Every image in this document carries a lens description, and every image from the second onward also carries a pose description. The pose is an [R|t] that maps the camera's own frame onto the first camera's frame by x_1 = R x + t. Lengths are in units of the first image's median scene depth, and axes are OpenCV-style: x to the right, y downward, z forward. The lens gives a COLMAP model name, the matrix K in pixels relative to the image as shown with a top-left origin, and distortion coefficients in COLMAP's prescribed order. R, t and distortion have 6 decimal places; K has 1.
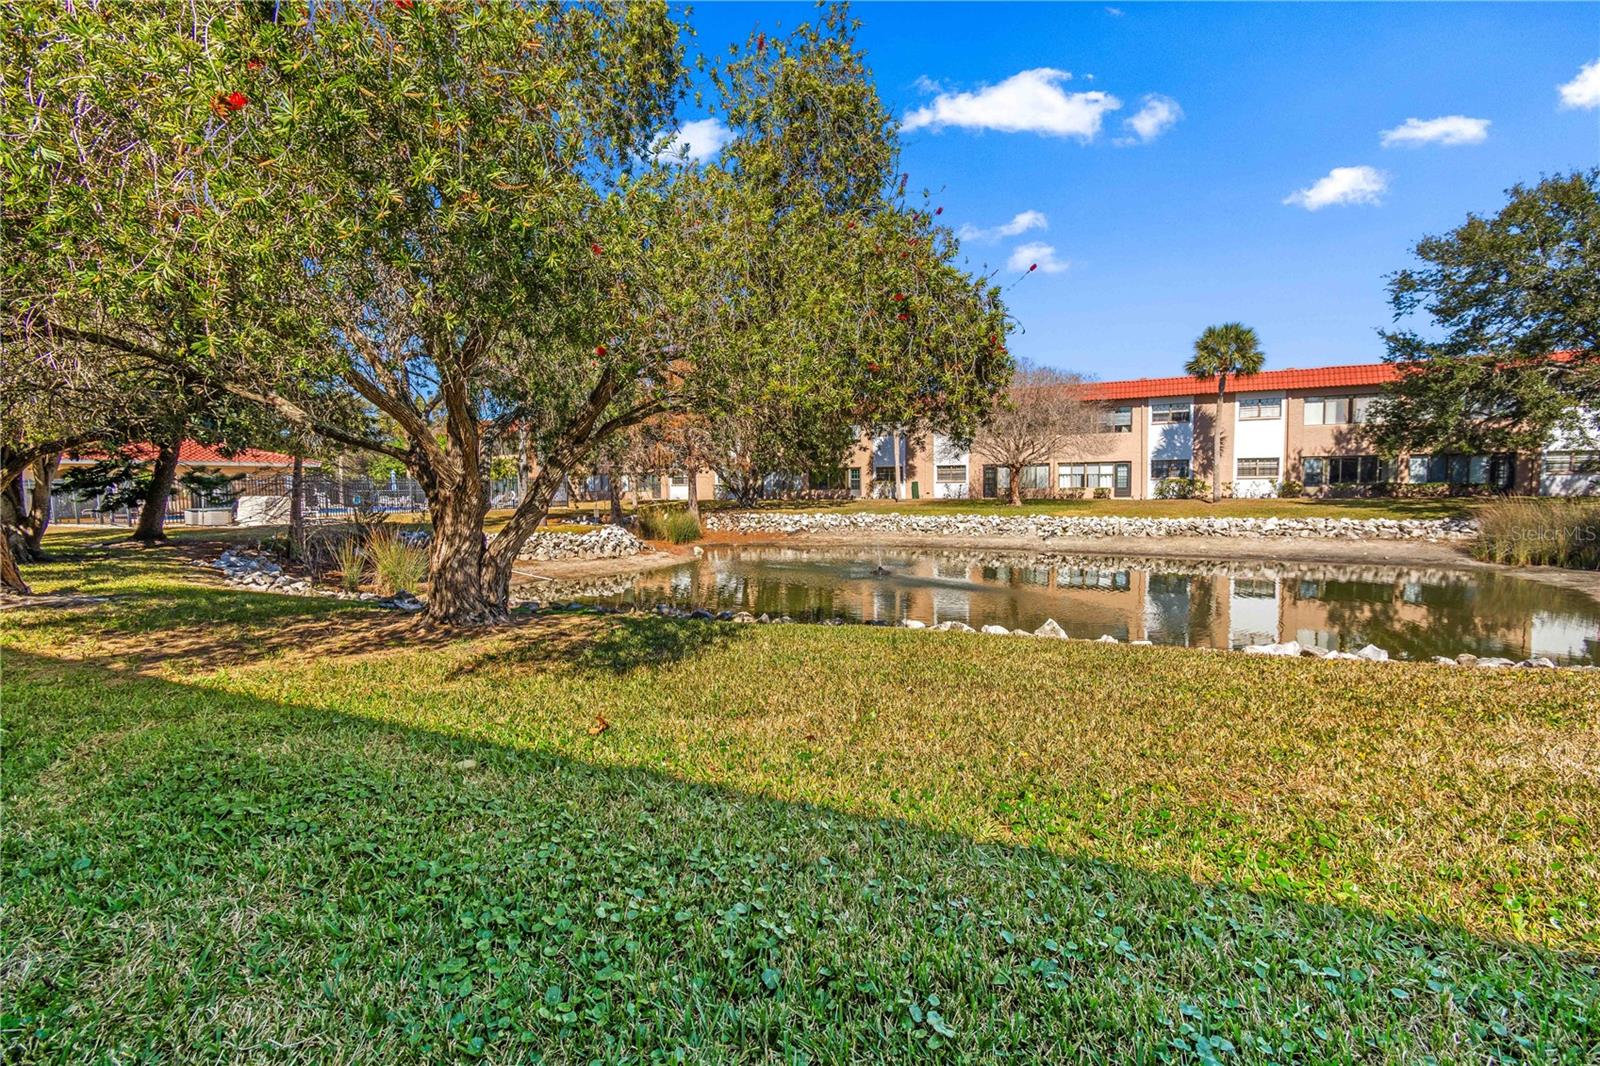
lens RADIAL K [[746.5, 0, 802.7], [0, 746.5, 540.2], [0, 0, 1]] dist [0.000042, 0.000467]
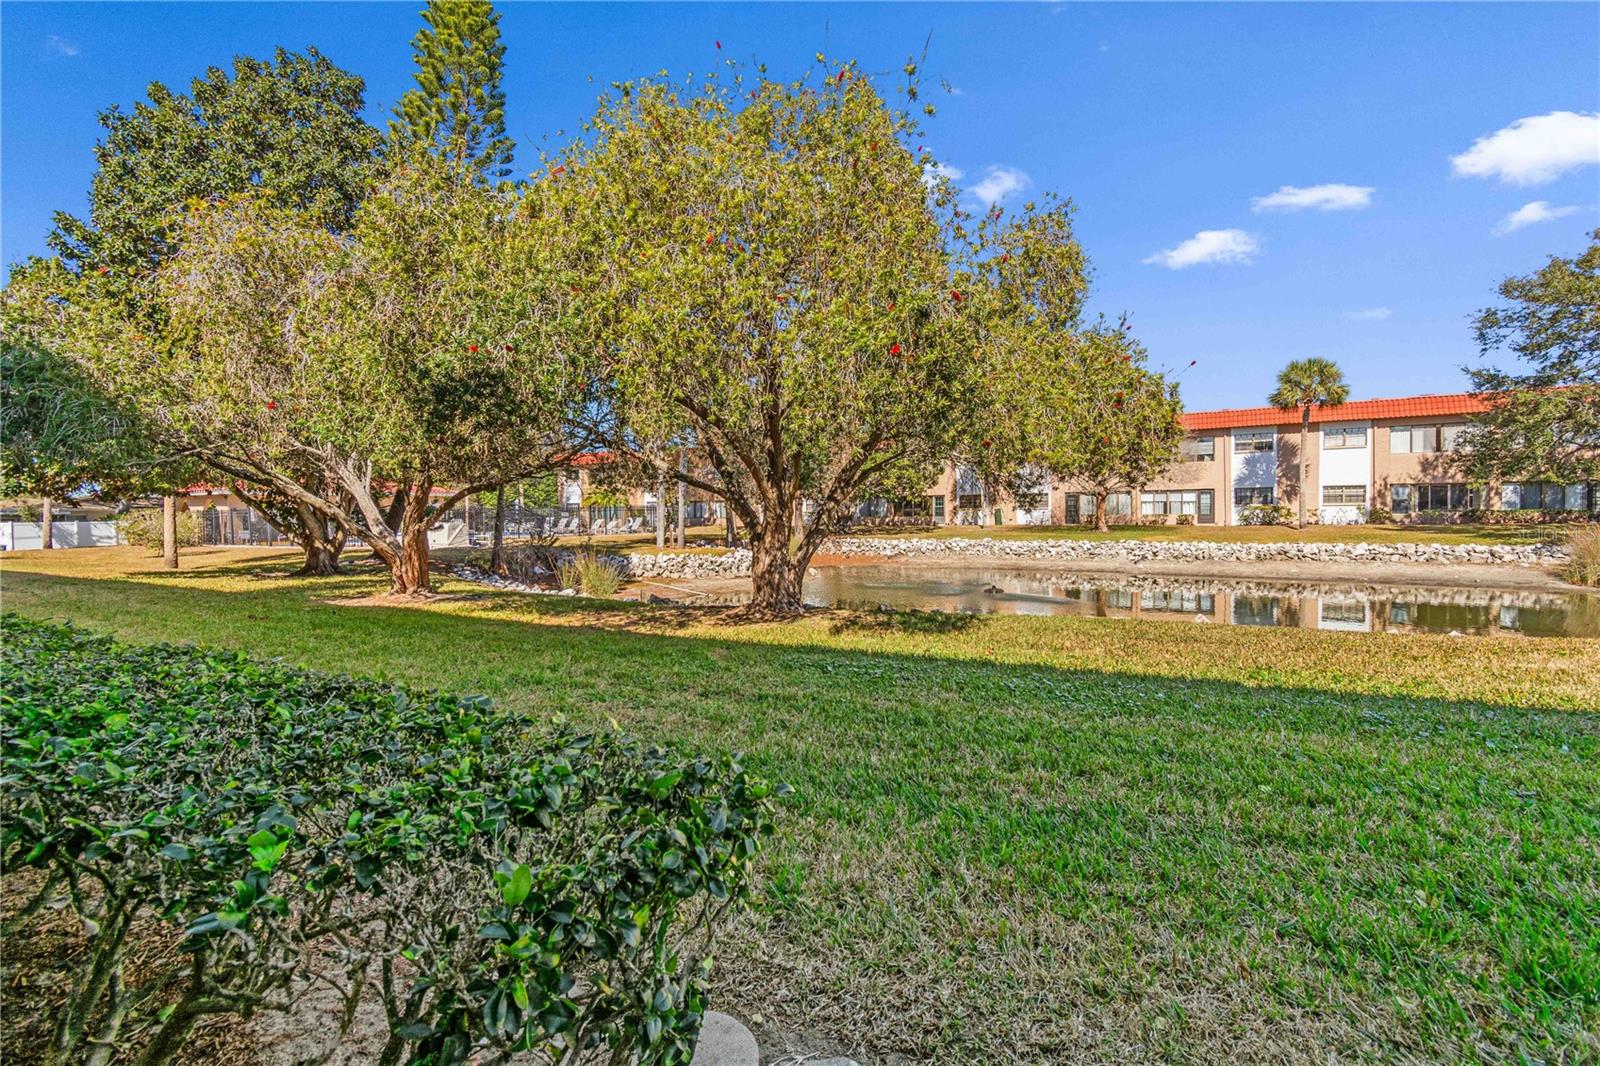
lens RADIAL K [[787.6, 0, 765.2], [0, 787.6, 537.0], [0, 0, 1]] dist [0.001184, -0.001060]
pose [[0.996979, 0.001870, -0.077650, -0.104940], [-0.004998, 0.999183, -0.040101, 0.008641], [0.077512, 0.040368, 0.996174, -0.146203]]
